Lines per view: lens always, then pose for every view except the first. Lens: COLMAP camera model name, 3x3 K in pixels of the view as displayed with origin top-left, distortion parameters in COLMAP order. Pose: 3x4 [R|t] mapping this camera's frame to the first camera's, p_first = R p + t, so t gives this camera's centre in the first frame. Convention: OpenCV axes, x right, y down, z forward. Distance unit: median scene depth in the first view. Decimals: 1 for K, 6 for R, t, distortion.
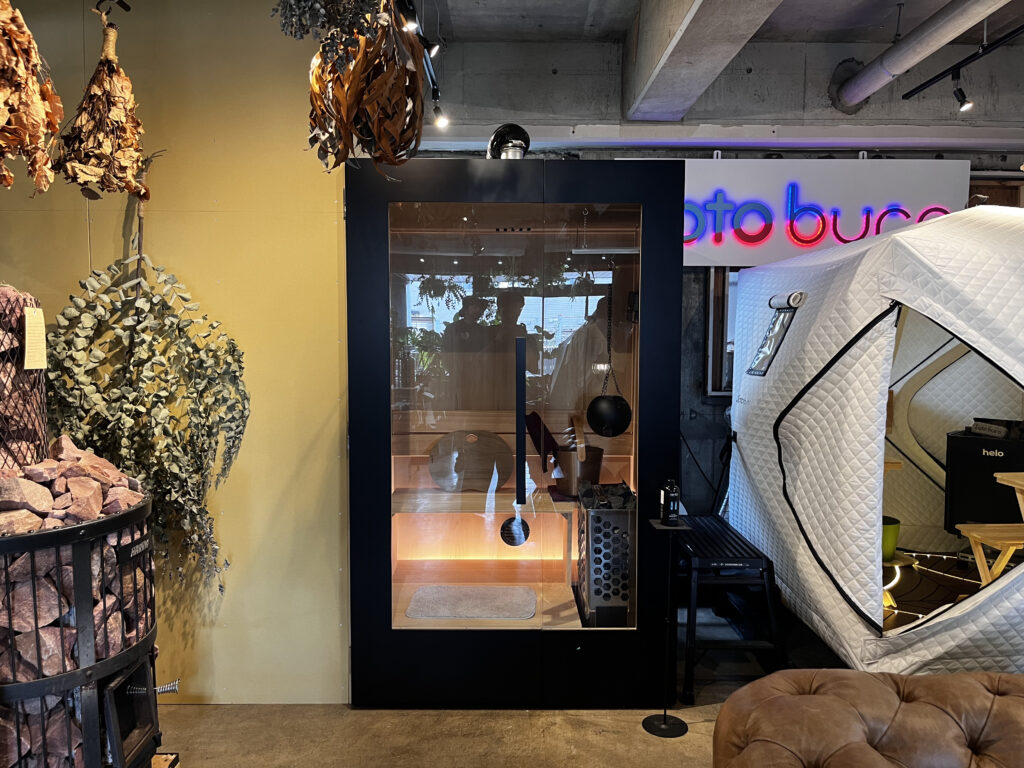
lens RADIAL K [[780.5, 0, 512.9], [0, 780.5, 384.0], [0, 0, 1]] dist [0.053235, -0.058850]
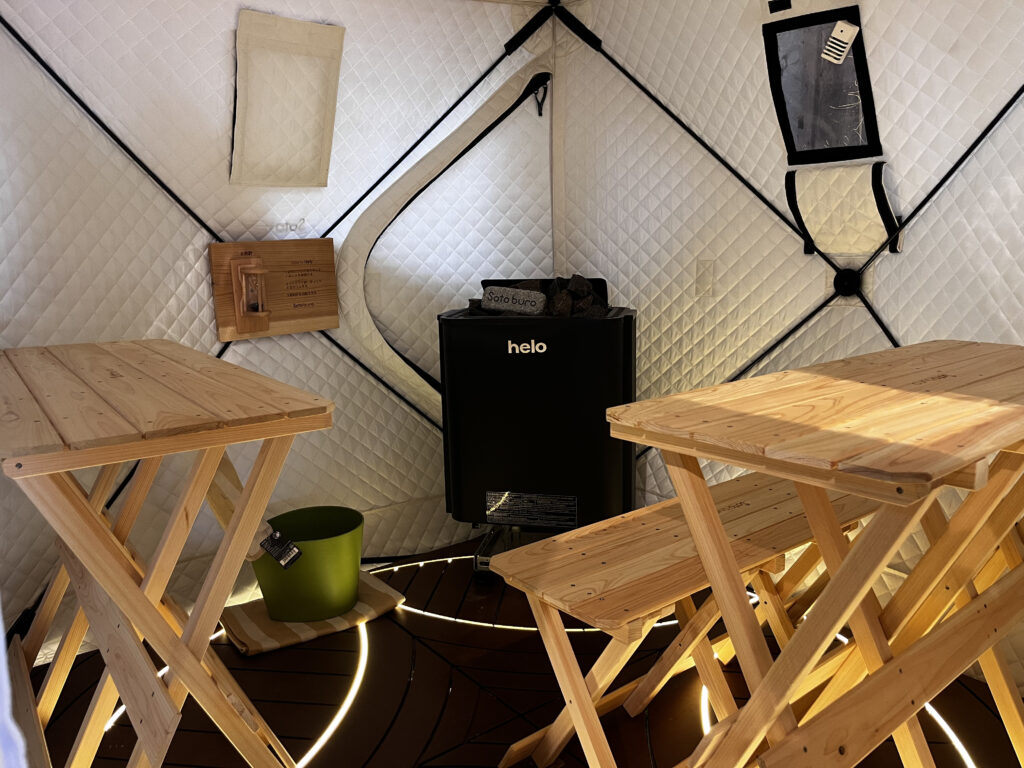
lens RADIAL K [[780.5, 0, 514.1], [0, 780.5, 383.2], [0, 0, 1]] dist [0.053235, -0.058850]
pose [[0.809045, -0.118880, 0.575598, 0.384371], [0.060083, 0.990929, 0.120209, 0.060779], [-0.584667, -0.062671, 0.808849, 0.728208]]
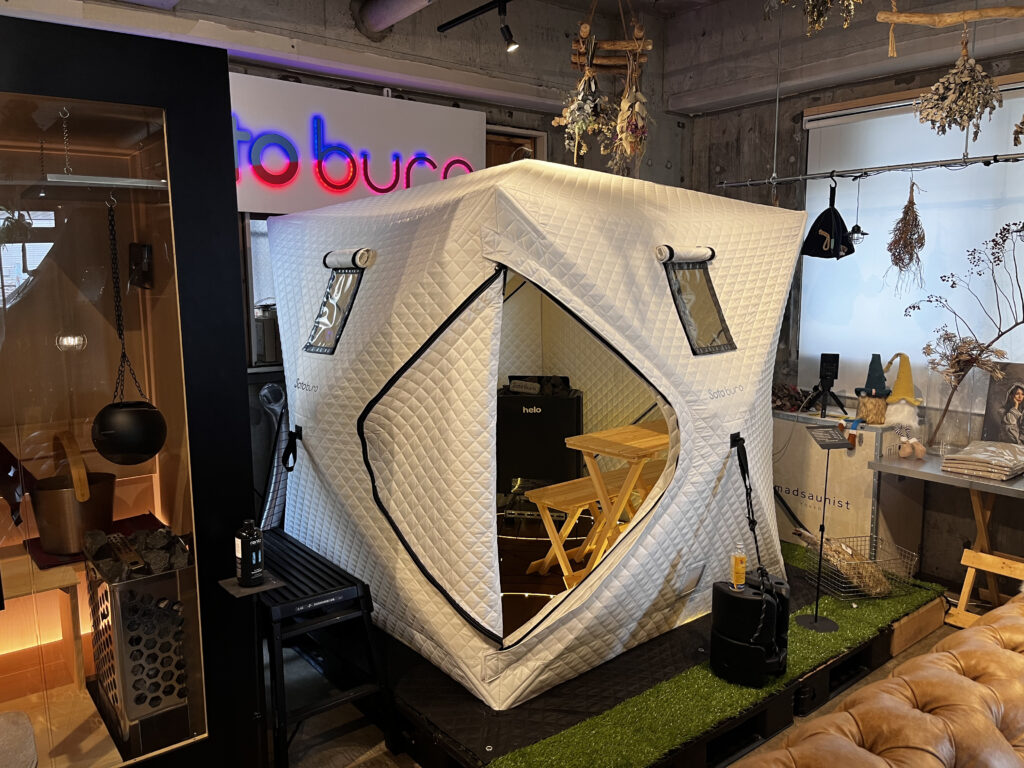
lens RADIAL K [[780.5, 0, 512.2], [0, 780.5, 387.3], [0, 0, 1]] dist [0.053235, -0.058850]
pose [[0.791918, -0.097355, 0.602817, -0.018821], [0.054870, 0.994560, 0.088540, -0.037502], [-0.608157, -0.037040, 0.792952, 0.254293]]
